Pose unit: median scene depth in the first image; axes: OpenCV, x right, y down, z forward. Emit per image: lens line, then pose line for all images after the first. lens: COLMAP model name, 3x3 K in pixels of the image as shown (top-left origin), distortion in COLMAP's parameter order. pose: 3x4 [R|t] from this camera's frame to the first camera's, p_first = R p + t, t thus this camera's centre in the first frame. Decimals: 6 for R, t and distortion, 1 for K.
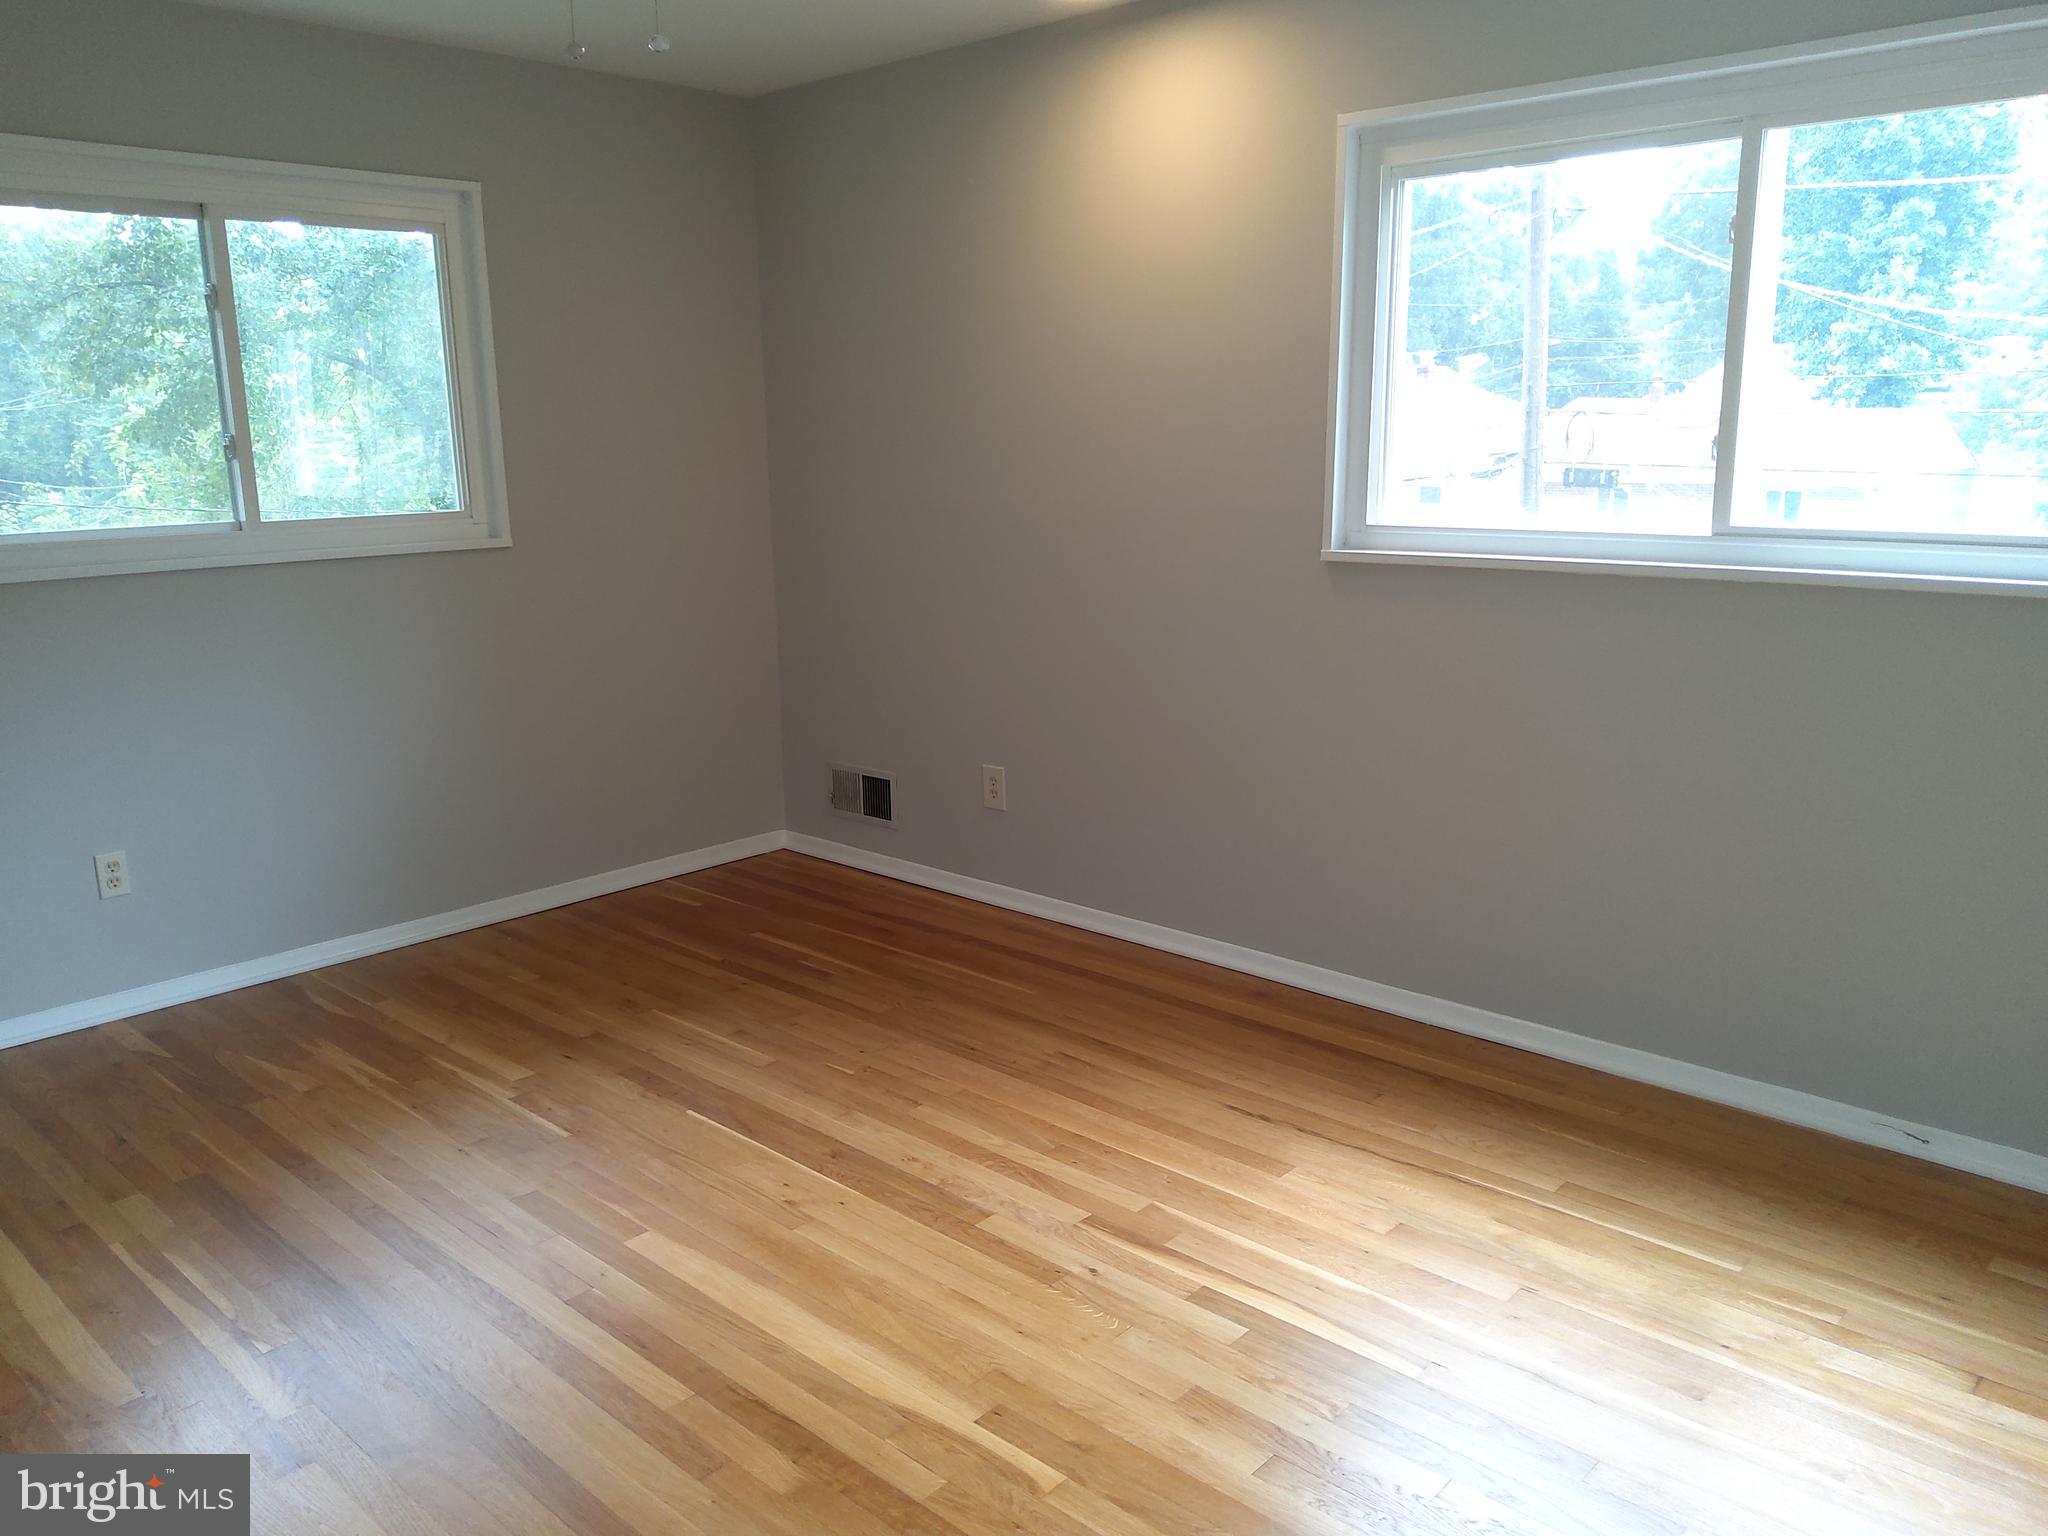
lens RADIAL K [[1526.6, 0, 1020.7], [0, 1526.6, 761.1], [0, 0, 1]] dist [0.103887, -0.183907]
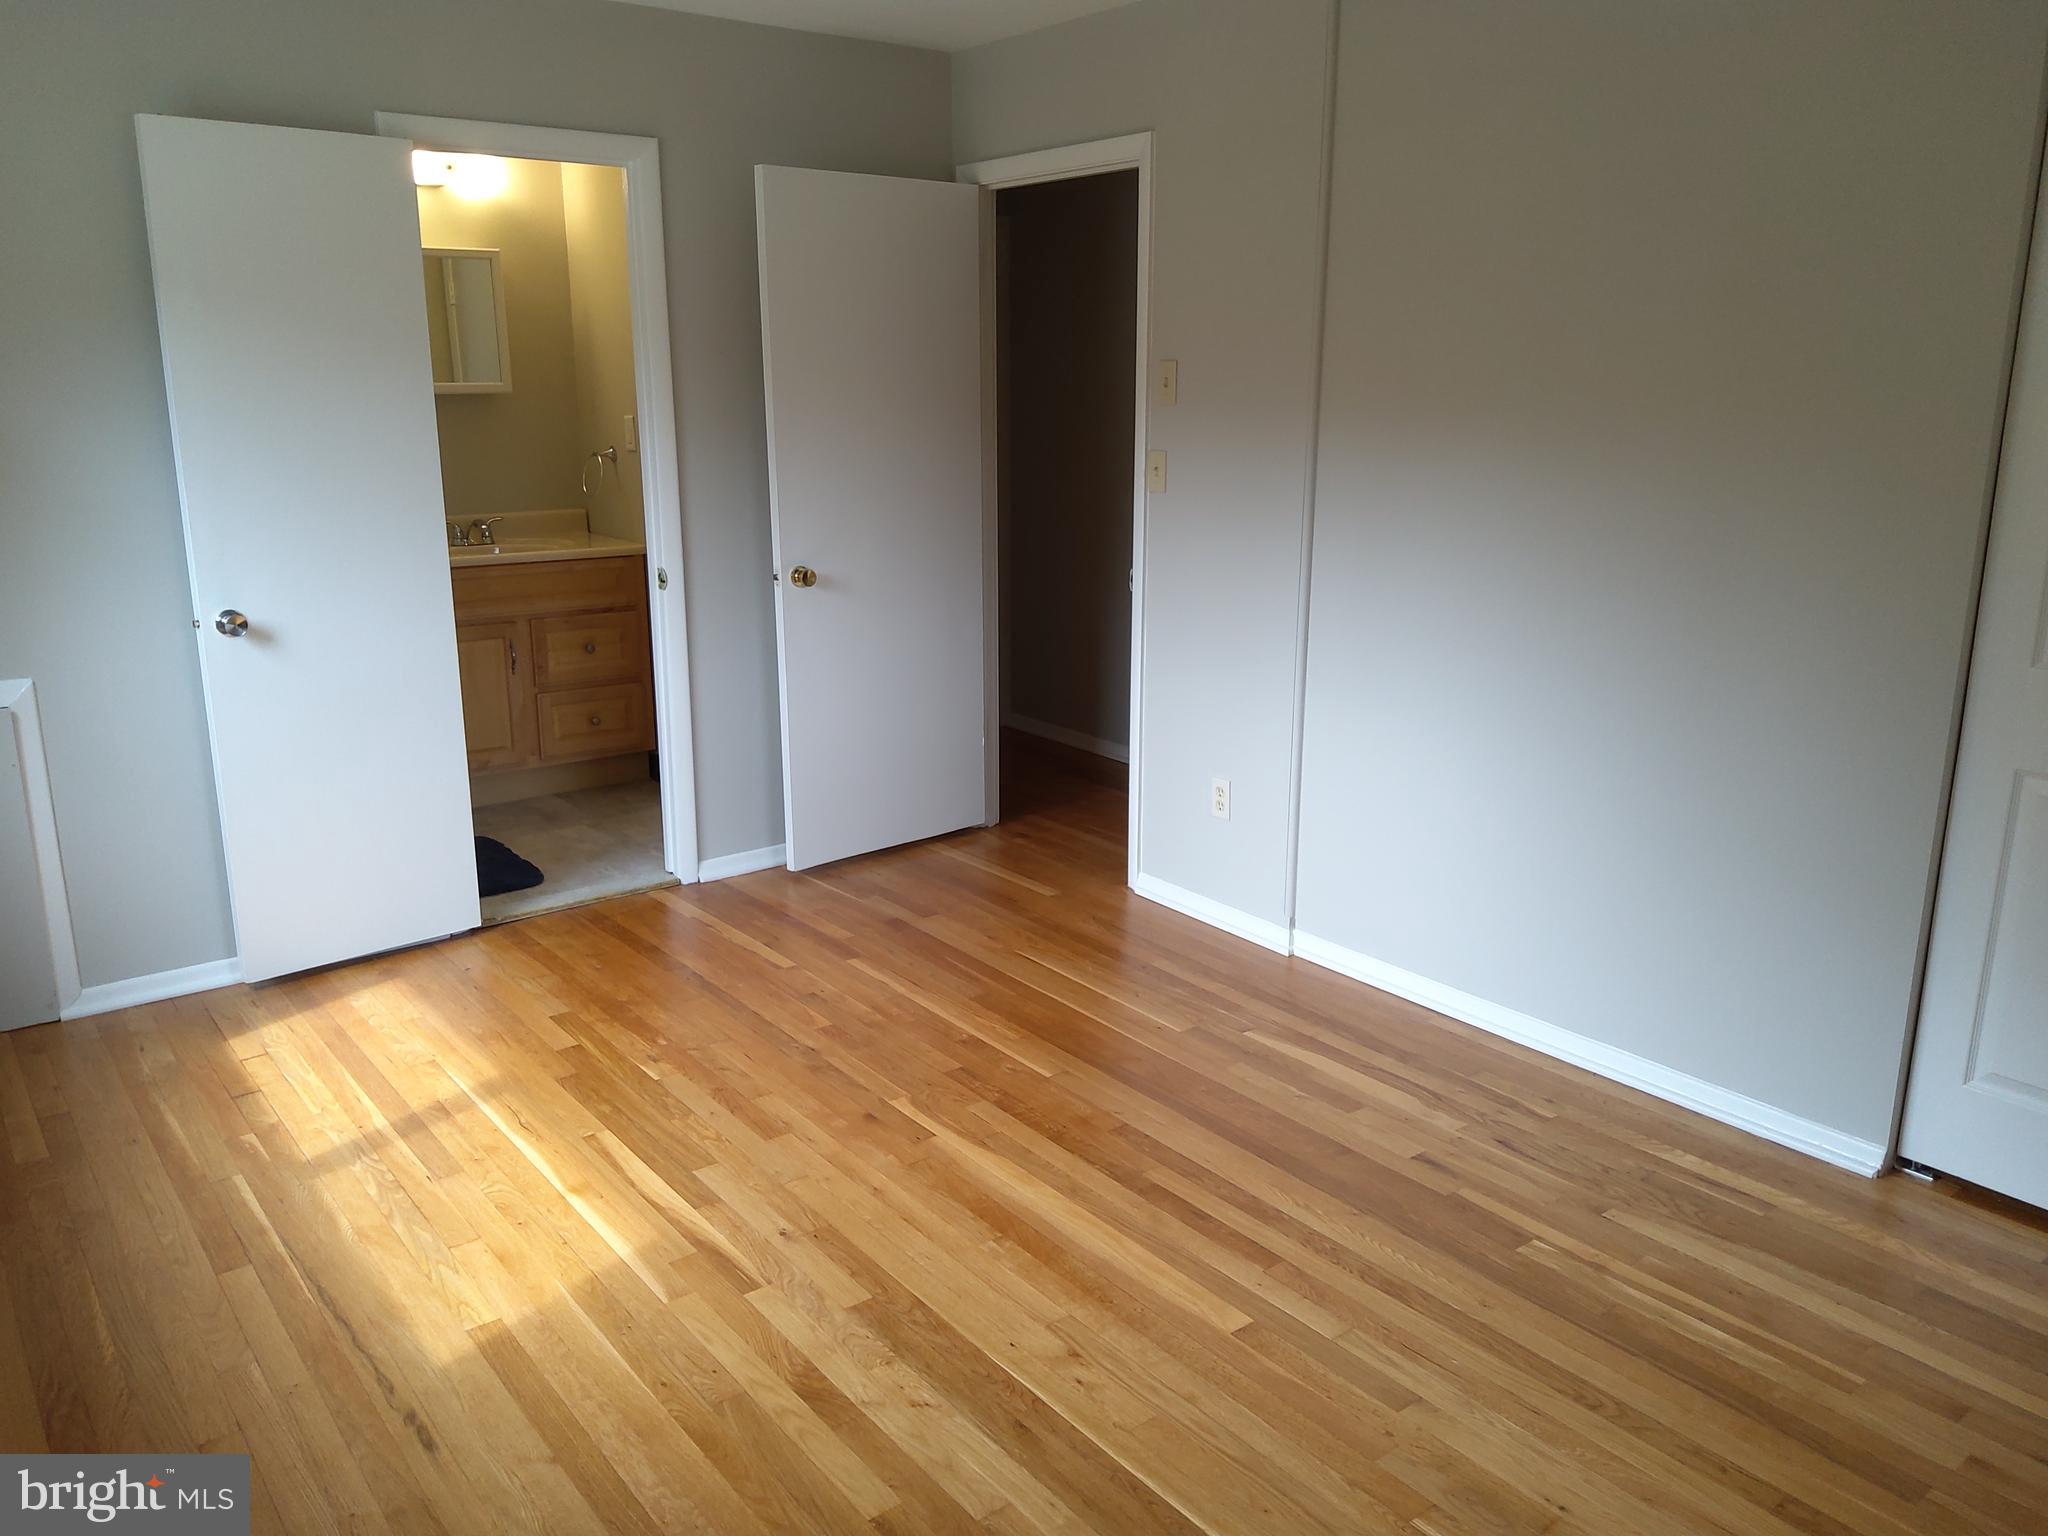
lens RADIAL K [[1526.6, 0, 1020.7], [0, 1526.6, 761.1], [0, 0, 1]] dist [0.103887, -0.183907]
pose [[-0.986259, -0.024842, 0.163331, -0.263782], [0.050919, 0.894793, 0.443567, -0.394660], [-0.157167, 0.445789, -0.881233, 1.685333]]
